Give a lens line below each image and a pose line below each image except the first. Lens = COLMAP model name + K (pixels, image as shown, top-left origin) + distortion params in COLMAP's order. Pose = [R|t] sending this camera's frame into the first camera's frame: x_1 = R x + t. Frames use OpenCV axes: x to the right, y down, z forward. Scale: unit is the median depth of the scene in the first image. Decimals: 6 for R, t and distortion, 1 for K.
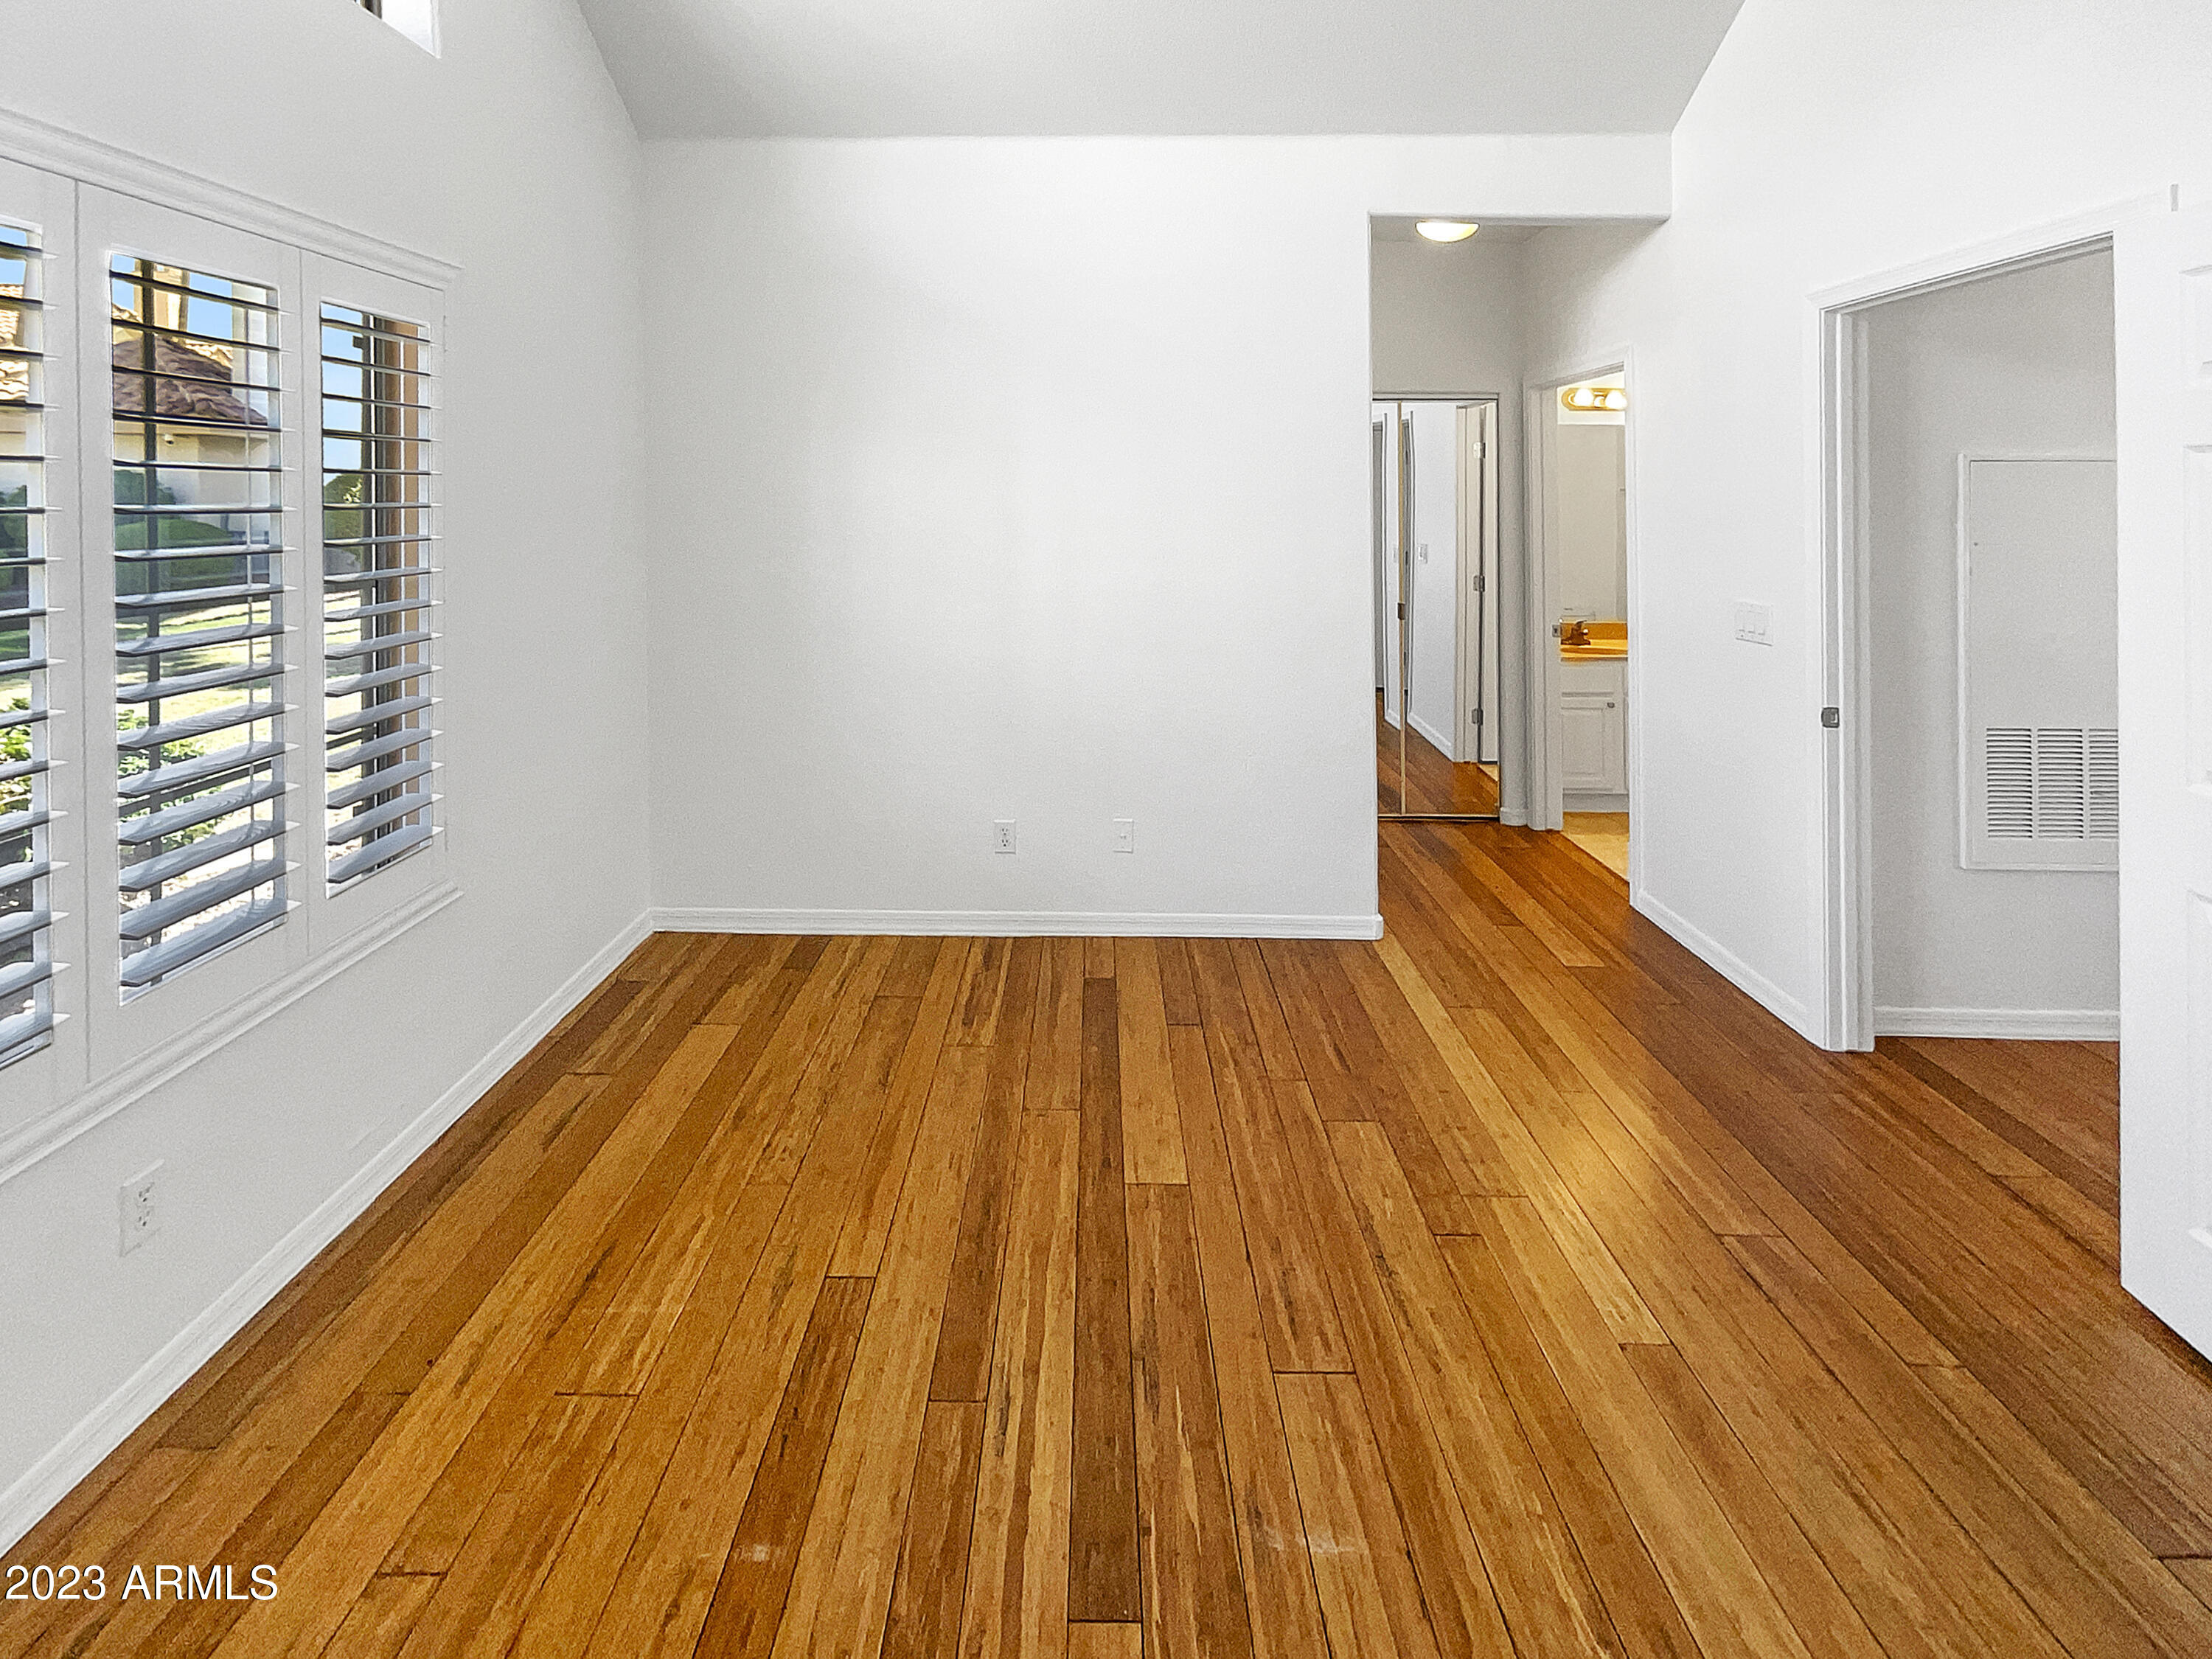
lens RADIAL K [[900.9, 0, 1096.6], [0, 900.9, 827.2], [0, 0, 1]] dist [0.001238, 0.000413]
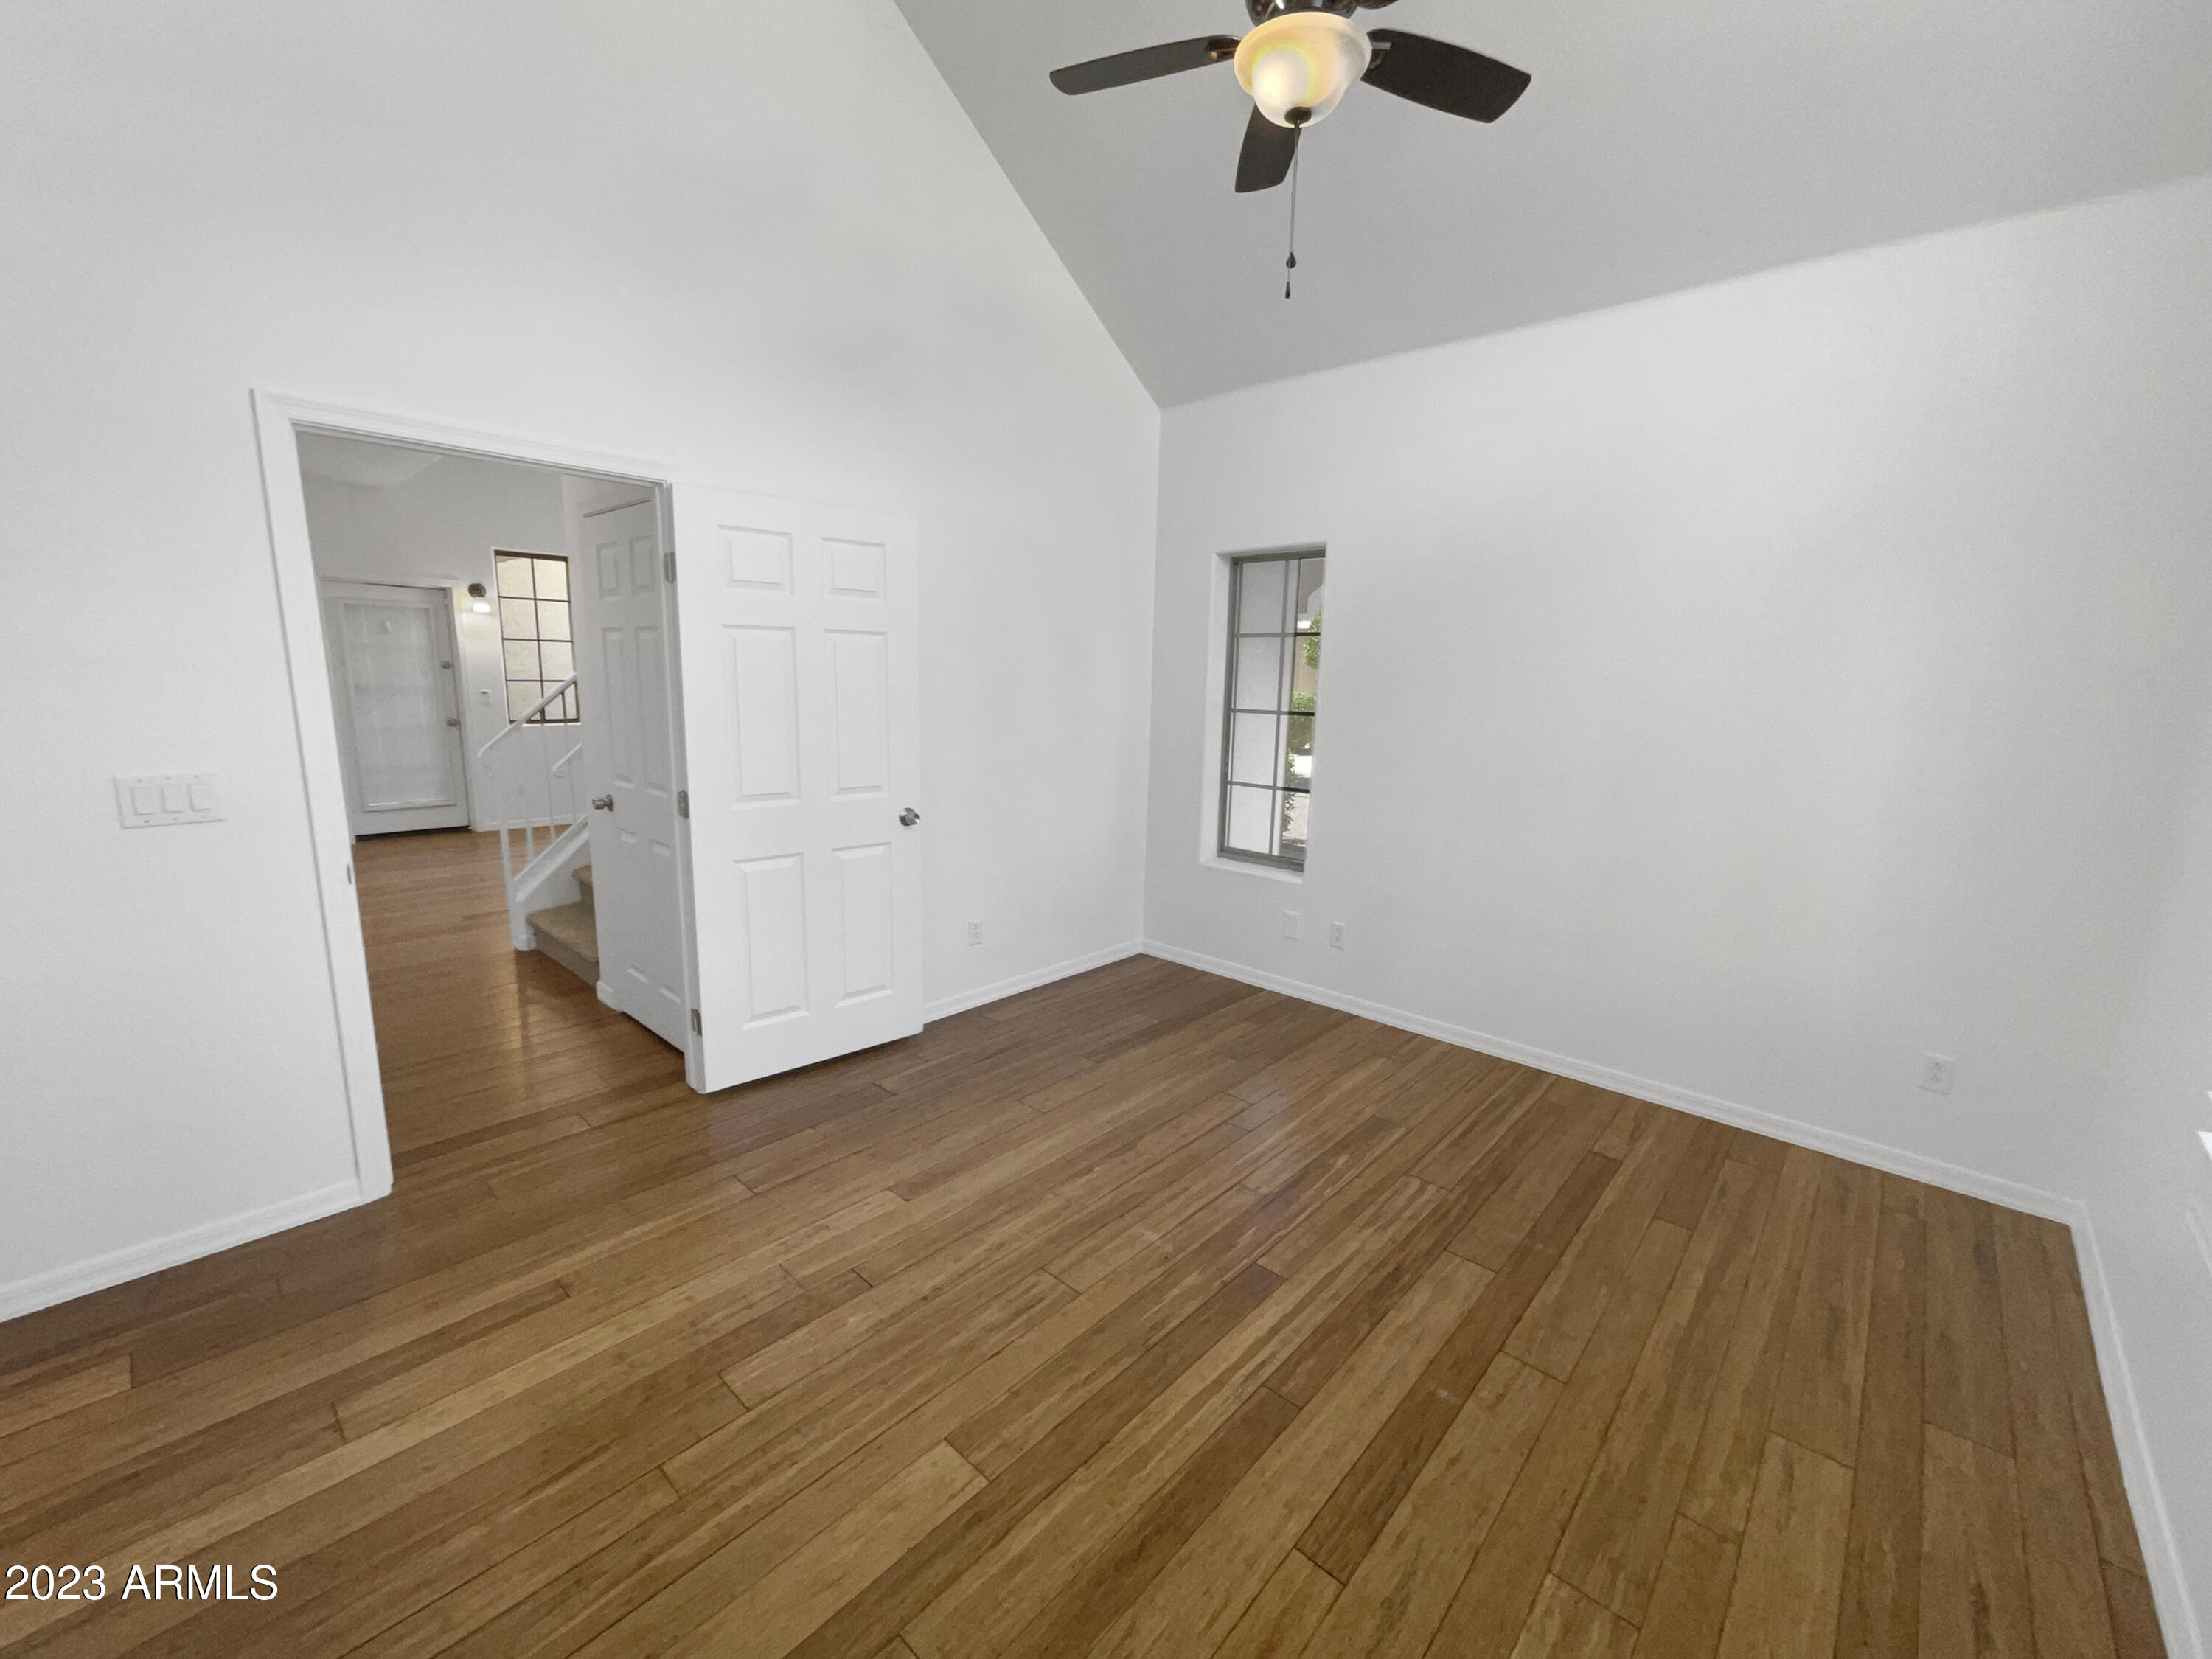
lens RADIAL K [[900.9, 0, 1104.8], [0, 900.9, 833.5], [0, 0, 1]] dist [0.001238, 0.000413]
pose [[-0.717389, -0.142021, 0.682043, -0.667657], [0.213101, 0.887342, 0.408915, -0.584421], [-0.663280, 0.438696, -0.606305, 1.456179]]
